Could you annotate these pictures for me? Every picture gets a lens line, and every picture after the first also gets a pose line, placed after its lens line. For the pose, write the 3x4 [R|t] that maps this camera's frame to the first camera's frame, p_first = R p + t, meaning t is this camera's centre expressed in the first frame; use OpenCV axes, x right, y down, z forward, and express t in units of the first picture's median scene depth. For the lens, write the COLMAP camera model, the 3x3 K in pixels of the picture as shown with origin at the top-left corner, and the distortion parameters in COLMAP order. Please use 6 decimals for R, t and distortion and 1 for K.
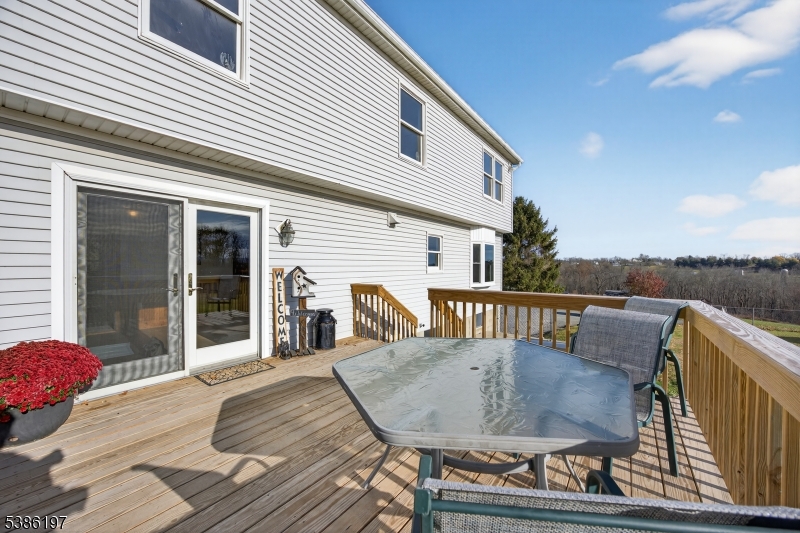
lens RADIAL K [[315.2, 0, 399.9], [0, 315.2, 263.6], [0, 0, 1]] dist [-0.027055, 0.009799]
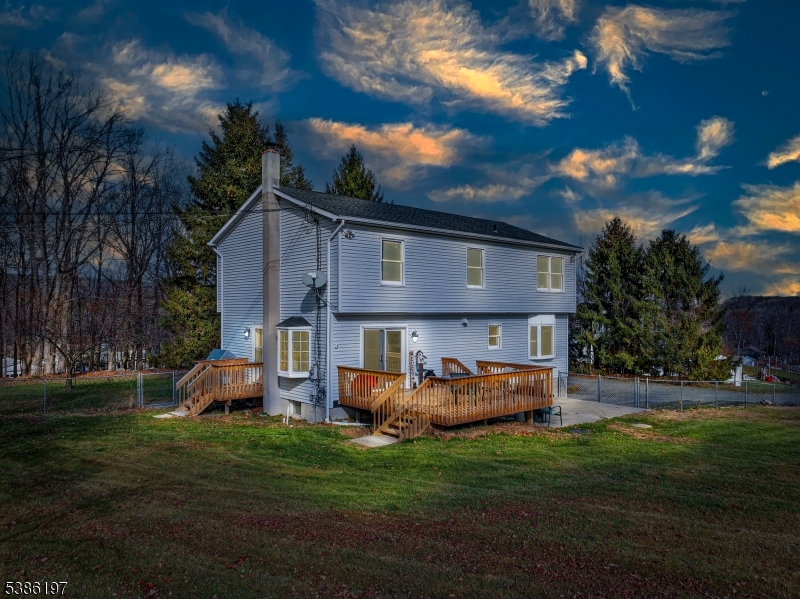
lens RADIAL K [[557.2, 0, 400.0], [0, 557.2, 299.5], [0, 0, 1]] dist [-0.000689, -0.000613]
pose [[0.975707, -0.013784, -0.218647, 0.202107], [0.009011, 0.999699, -0.022809, -0.126891], [0.218896, 0.020285, 0.975537, -1.407286]]
